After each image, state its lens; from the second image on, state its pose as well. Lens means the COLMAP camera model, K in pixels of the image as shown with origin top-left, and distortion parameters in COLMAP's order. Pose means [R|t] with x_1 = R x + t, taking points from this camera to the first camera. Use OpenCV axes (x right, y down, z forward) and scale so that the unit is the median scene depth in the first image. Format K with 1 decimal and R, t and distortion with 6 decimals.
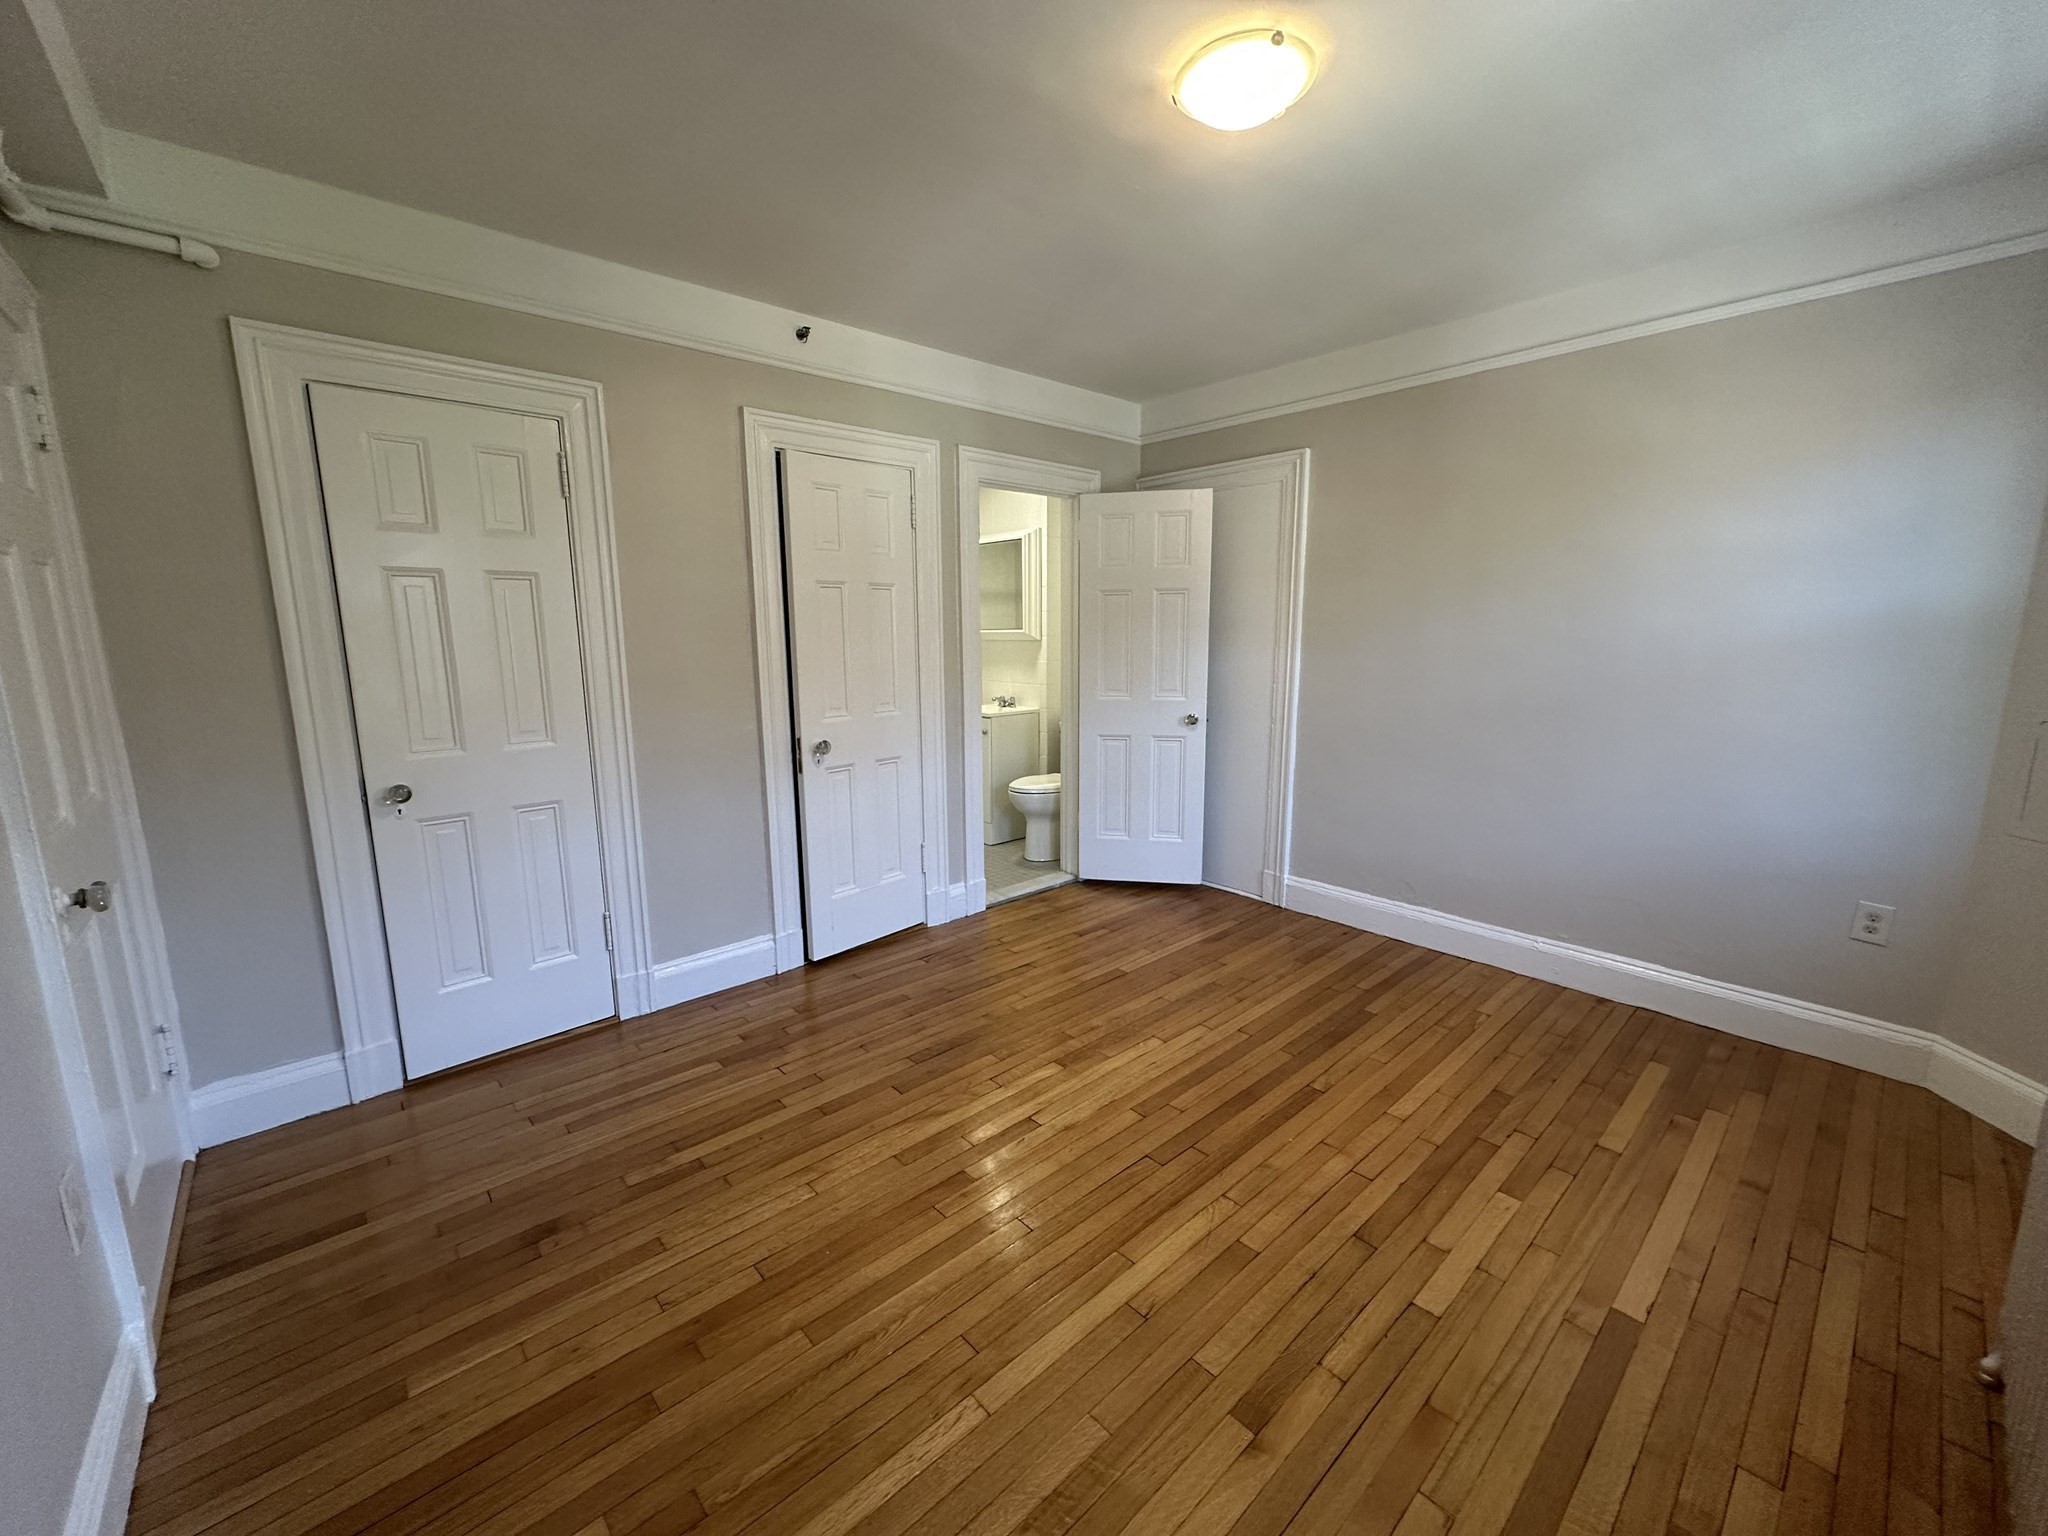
lens RADIAL K [[811.2, 0, 1023.0], [0, 811.2, 767.3], [0, 0, 1]] dist [-0.005165, 0.000571]
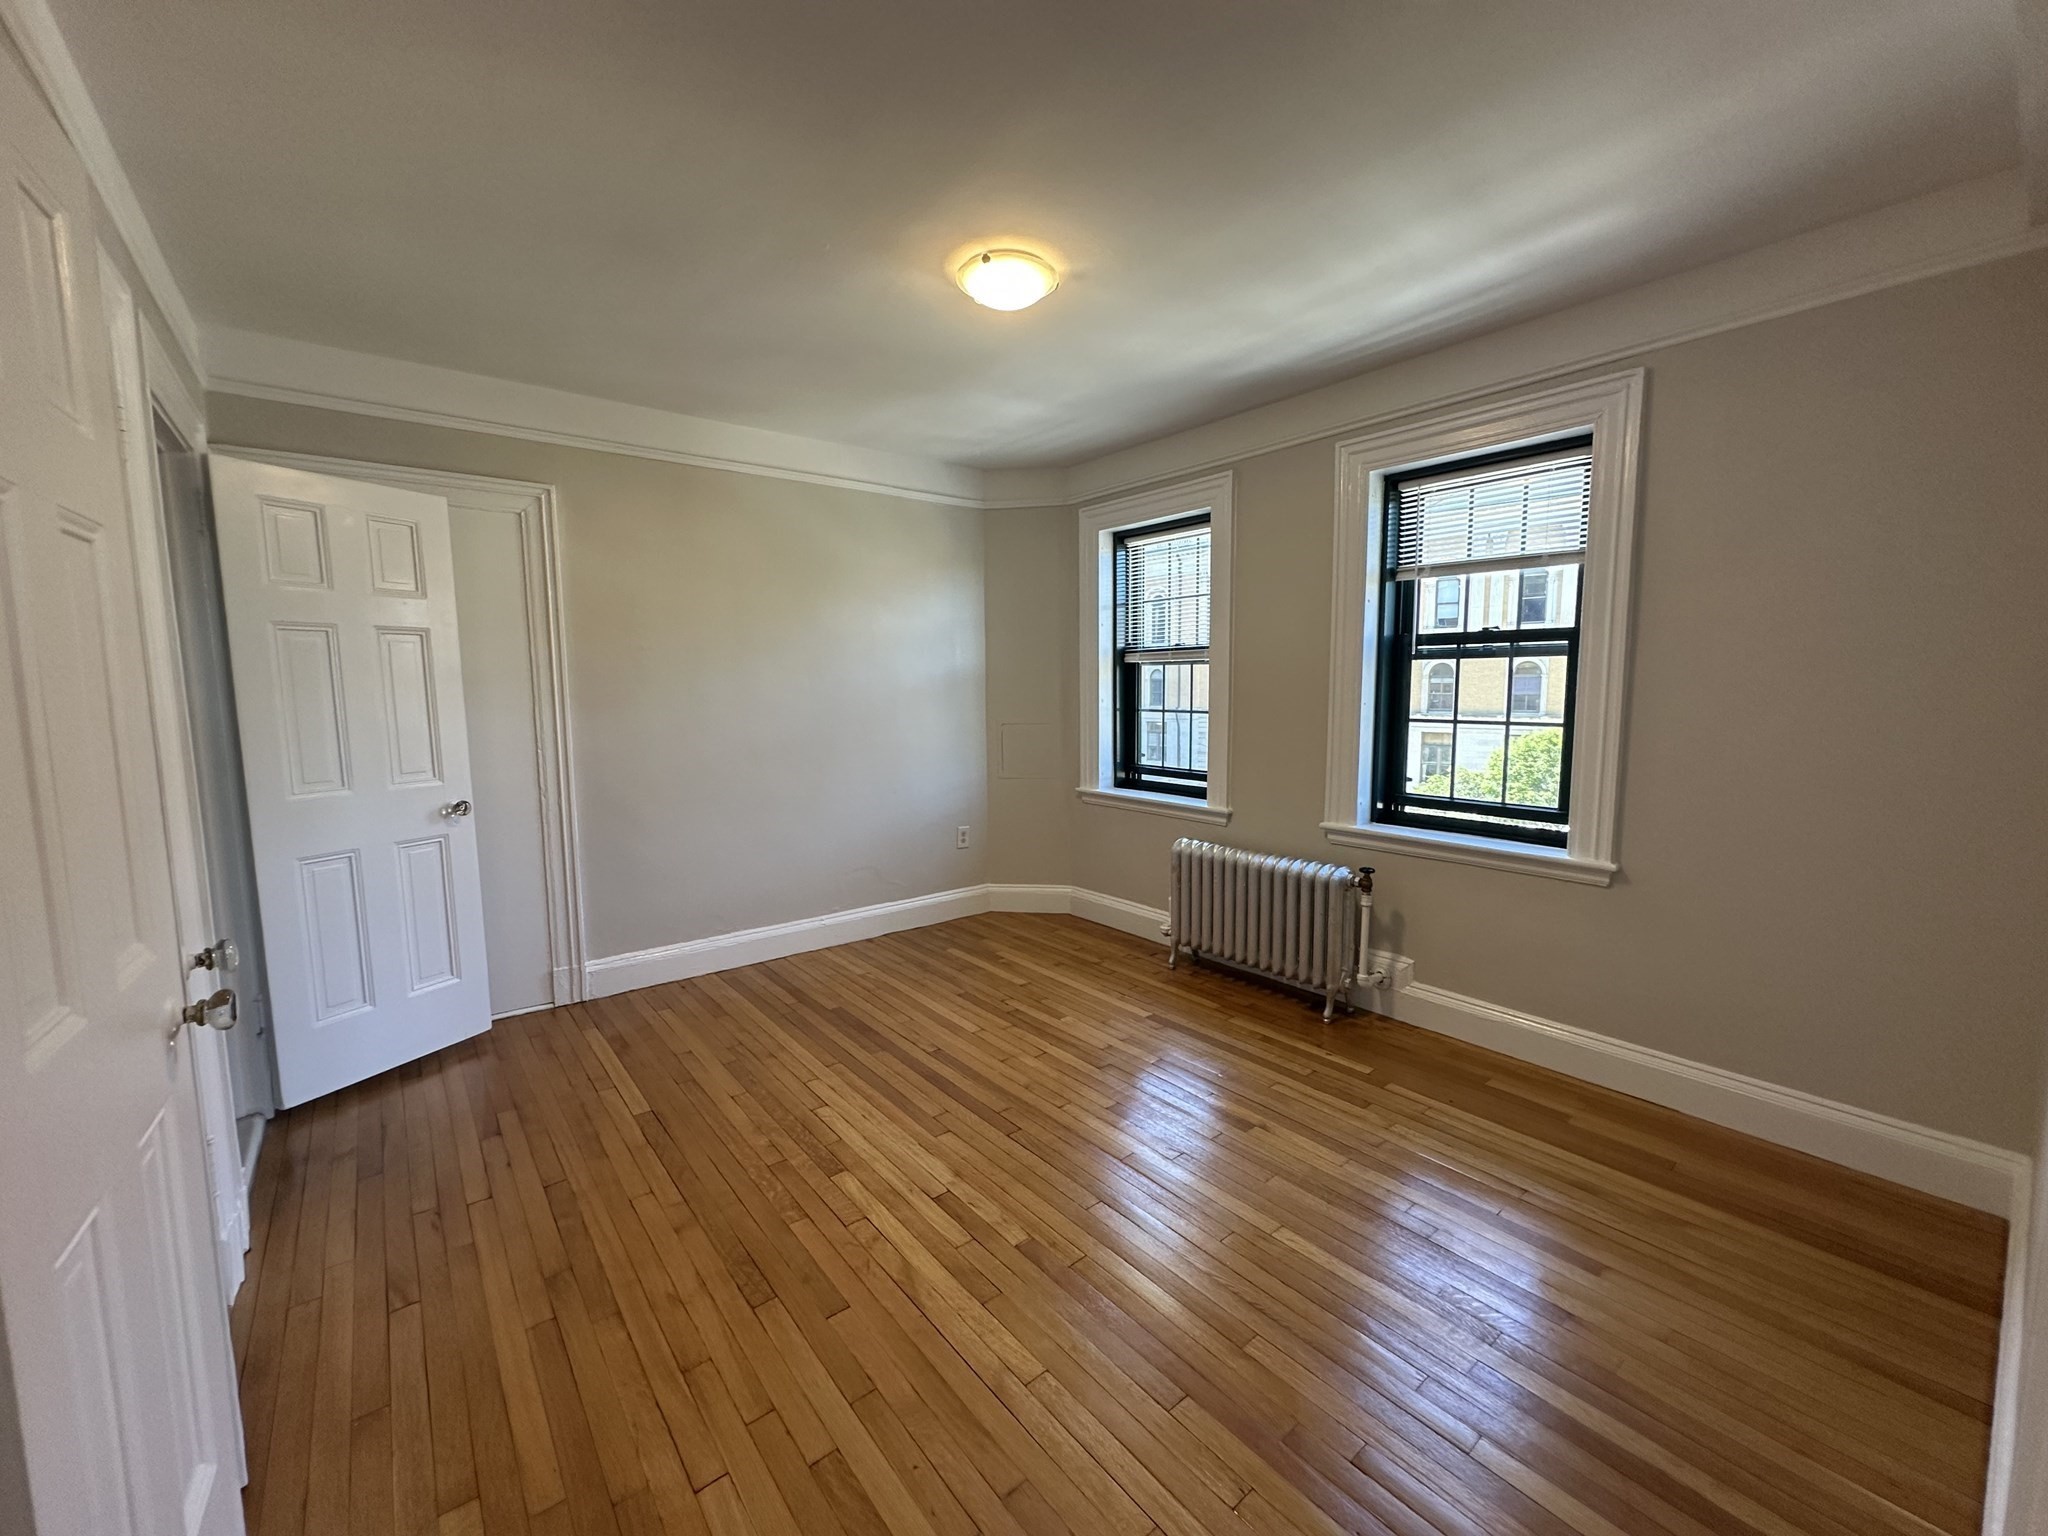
lens RADIAL K [[811.2, 0, 1022.4], [0, 811.2, 764.0], [0, 0, 1]] dist [-0.005165, 0.000571]
pose [[0.055155, -0.095128, 0.993936, -0.738216], [0.178636, 0.980330, 0.083913, -0.099102], [-0.982368, 0.172924, 0.071063, 0.640876]]
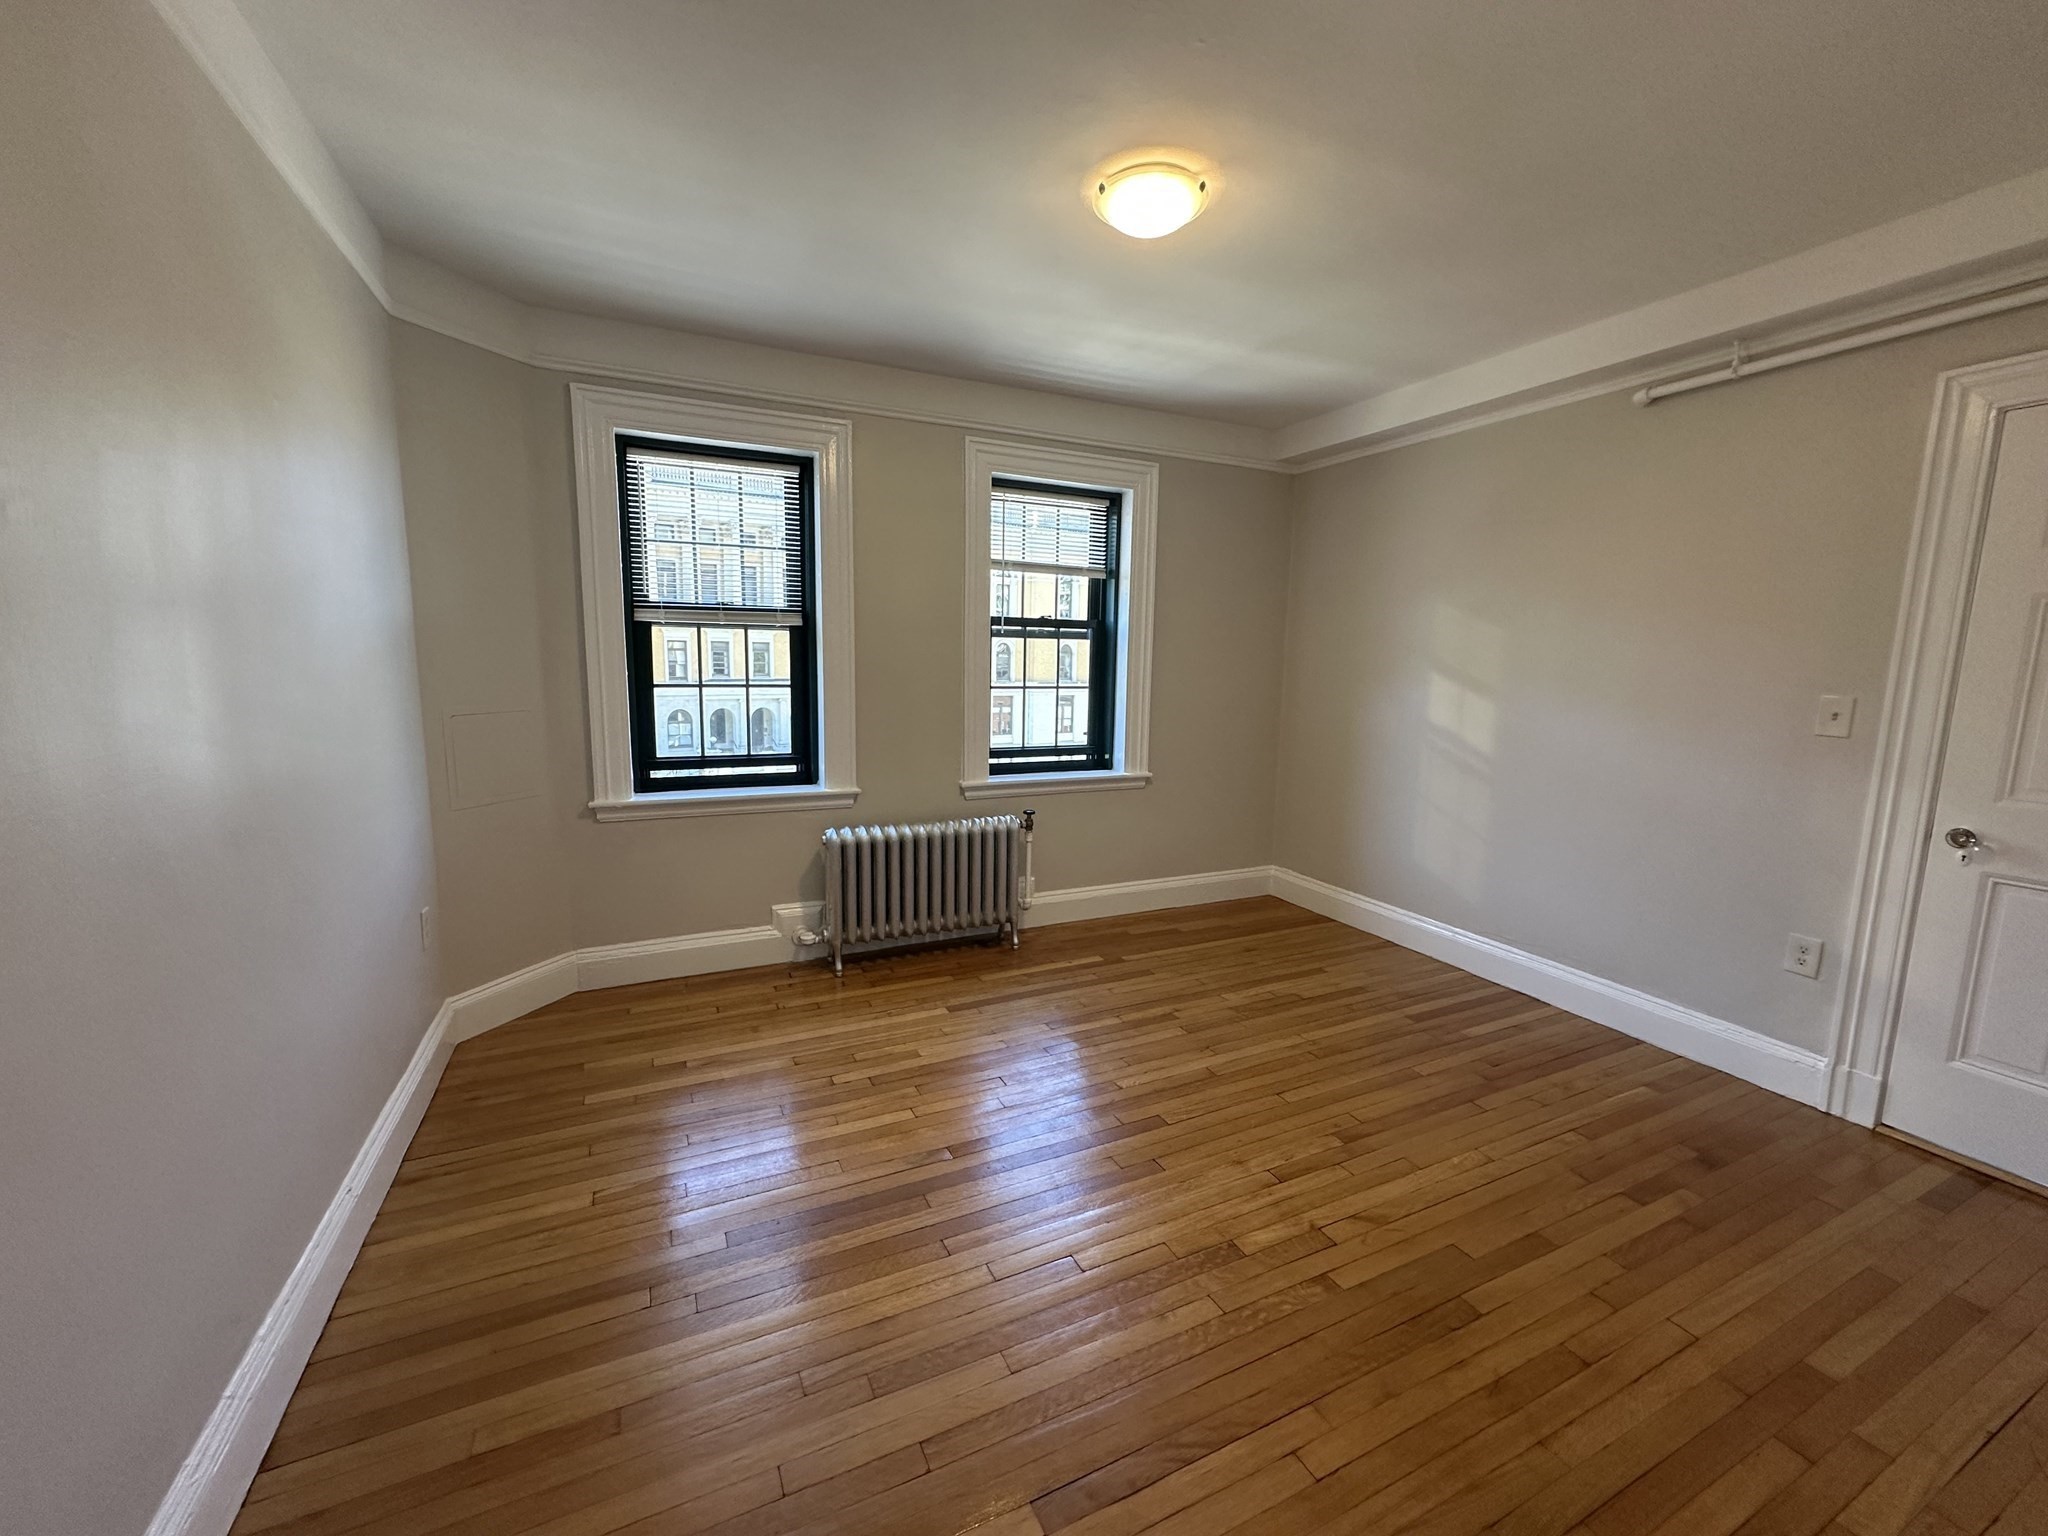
lens RADIAL K [[811.2, 0, 1023.7], [0, 811.2, 767.0], [0, 0, 1]] dist [-0.005165, 0.000571]
pose [[-0.959220, -0.048939, 0.278392, 0.046964], [0.036763, 0.954932, 0.294539, -0.253206], [-0.280259, 0.292763, -0.914191, 1.526437]]
